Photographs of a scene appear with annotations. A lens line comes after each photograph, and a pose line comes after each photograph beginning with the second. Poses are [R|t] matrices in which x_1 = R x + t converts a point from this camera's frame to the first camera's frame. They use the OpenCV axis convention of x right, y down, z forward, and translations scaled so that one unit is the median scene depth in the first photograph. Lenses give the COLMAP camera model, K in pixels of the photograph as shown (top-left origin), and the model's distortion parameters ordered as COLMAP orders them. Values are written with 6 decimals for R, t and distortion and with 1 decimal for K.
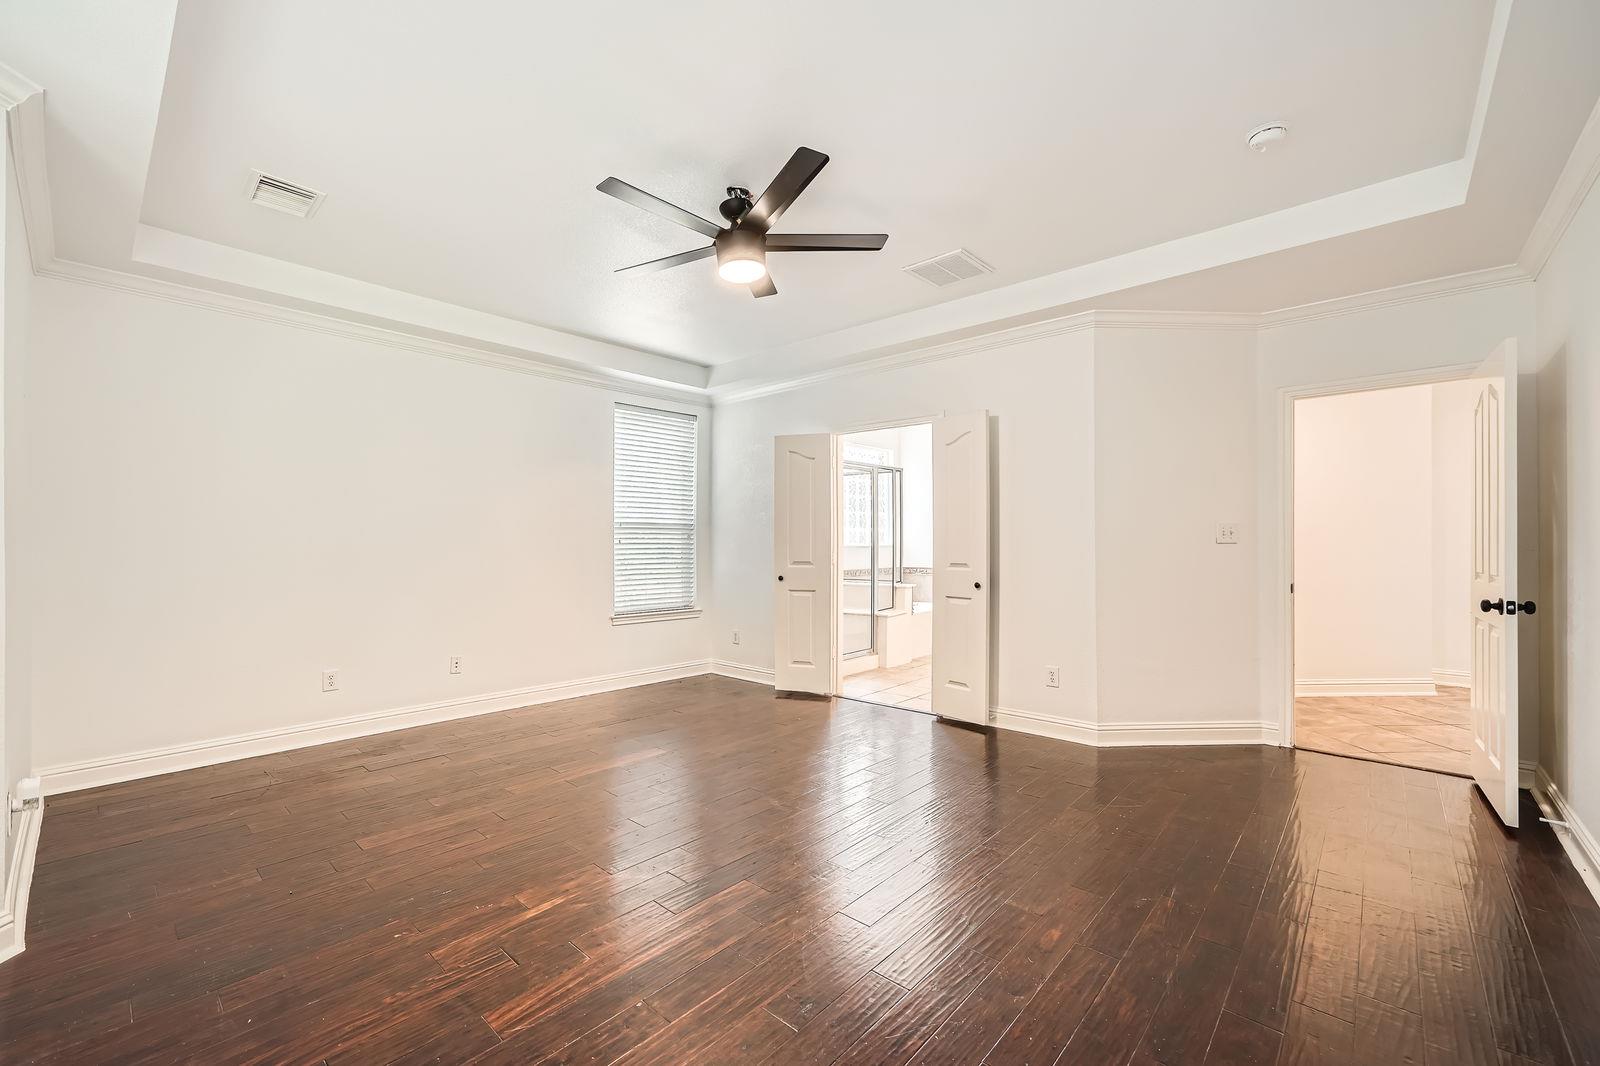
lens RADIAL K [[643.0, 0, 796.3], [0, 643.0, 536.0], [0, 0, 1]] dist [0.000123, -0.000110]
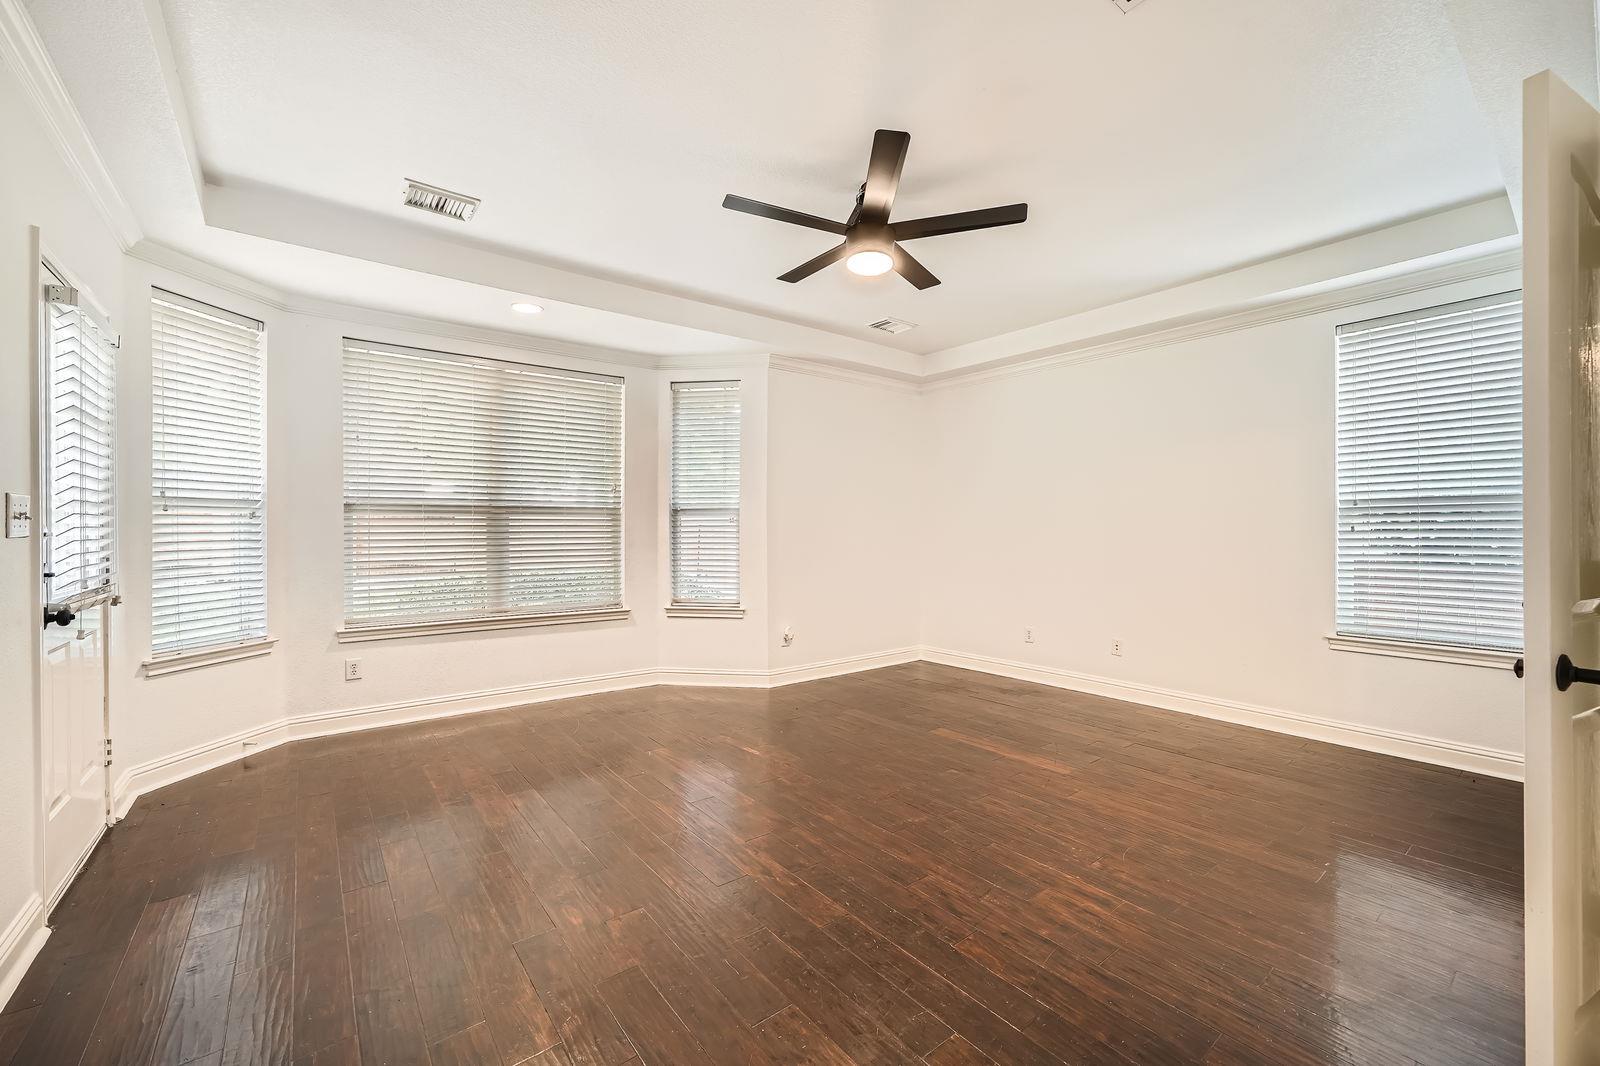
lens RADIAL K [[643.0, 0, 801.9], [0, 643.0, 534.8], [0, 0, 1]] dist [0.000123, -0.000110]
pose [[-0.144514, 0.003170, -0.989498, 0.662865], [0.014432, 0.999895, 0.001096, 0.008513], [0.989397, -0.014123, -0.144545, 0.735087]]
